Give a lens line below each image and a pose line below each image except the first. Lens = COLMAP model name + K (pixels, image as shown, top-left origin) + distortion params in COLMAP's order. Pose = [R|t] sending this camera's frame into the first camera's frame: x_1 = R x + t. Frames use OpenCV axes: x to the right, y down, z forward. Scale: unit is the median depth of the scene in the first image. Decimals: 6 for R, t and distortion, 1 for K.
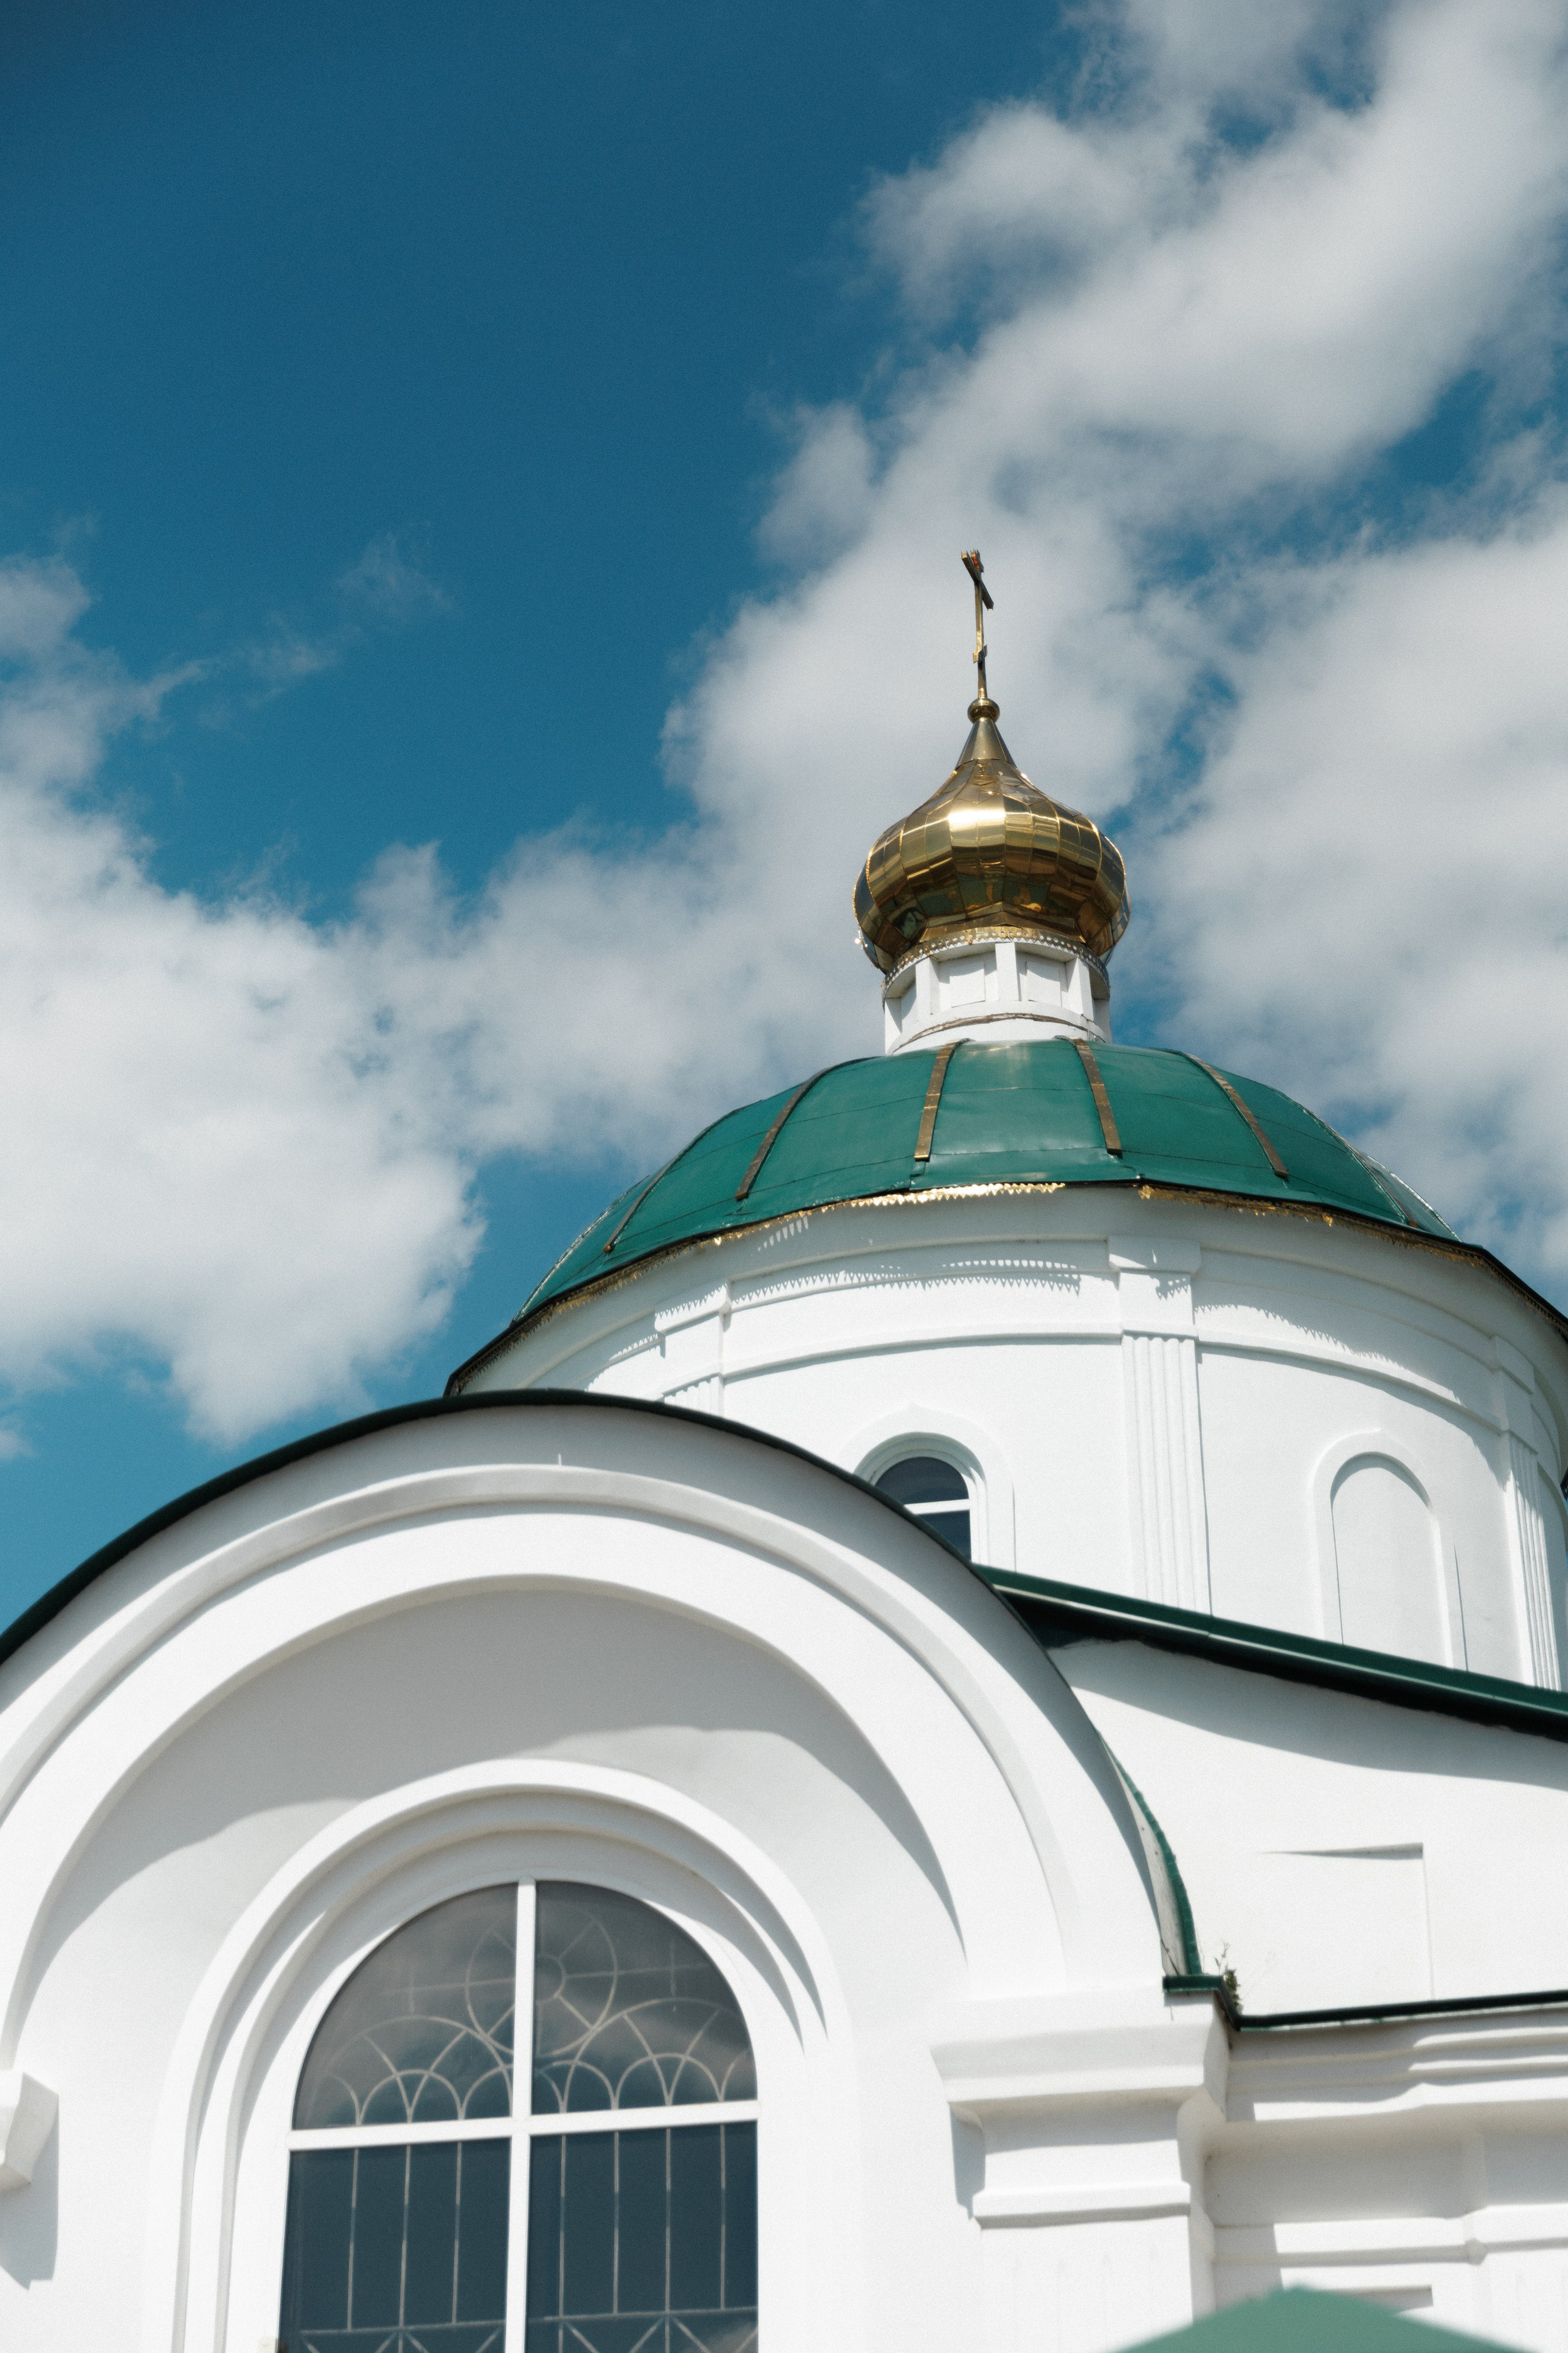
lens RADIAL K [[3919.9, 0, 741.6], [0, 3919.9, 1183.3], [0, 0, 1]] dist [0.011077, 0.000000]
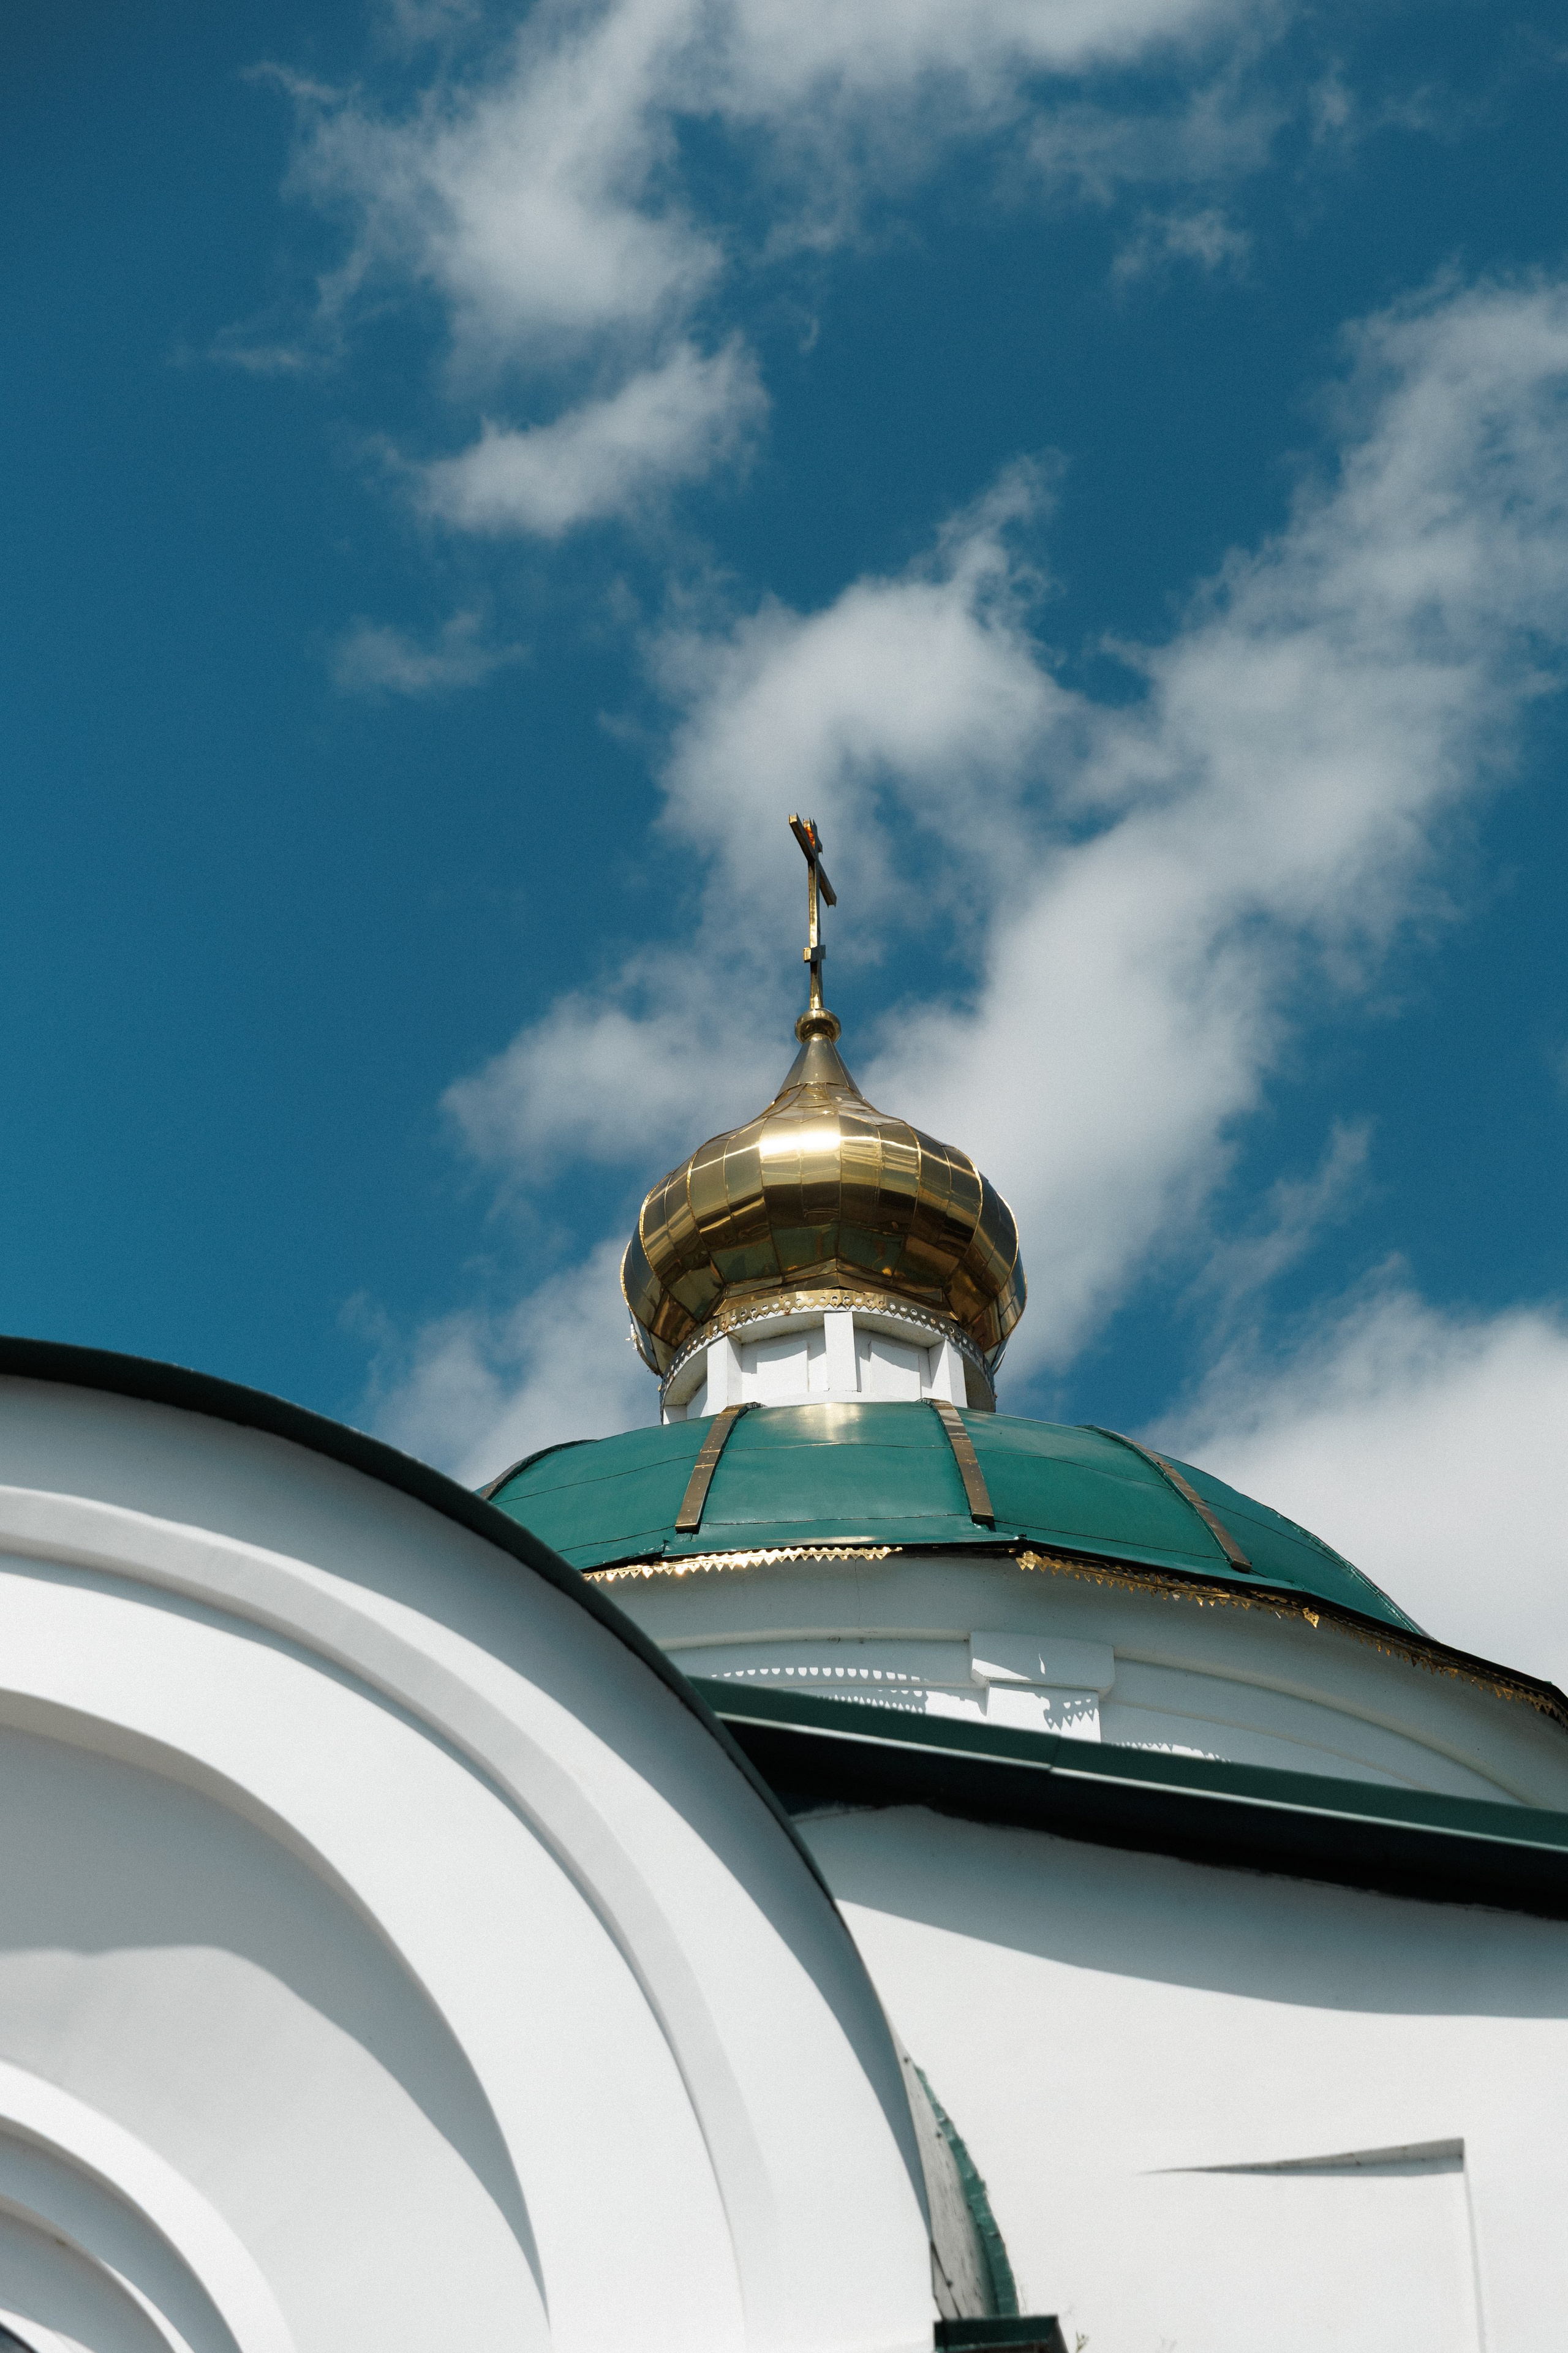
lens RADIAL K [[4748.7, 0, 782.0], [0, 4748.7, 1175.0], [0, 0, 1]] dist [0.022799, 0.000000]
pose [[0.999502, 0.016880, 0.026659, 0.040643], [-0.010523, 0.974823, -0.222730, 0.113041], [-0.029747, 0.222338, 0.974516, 0.227143]]
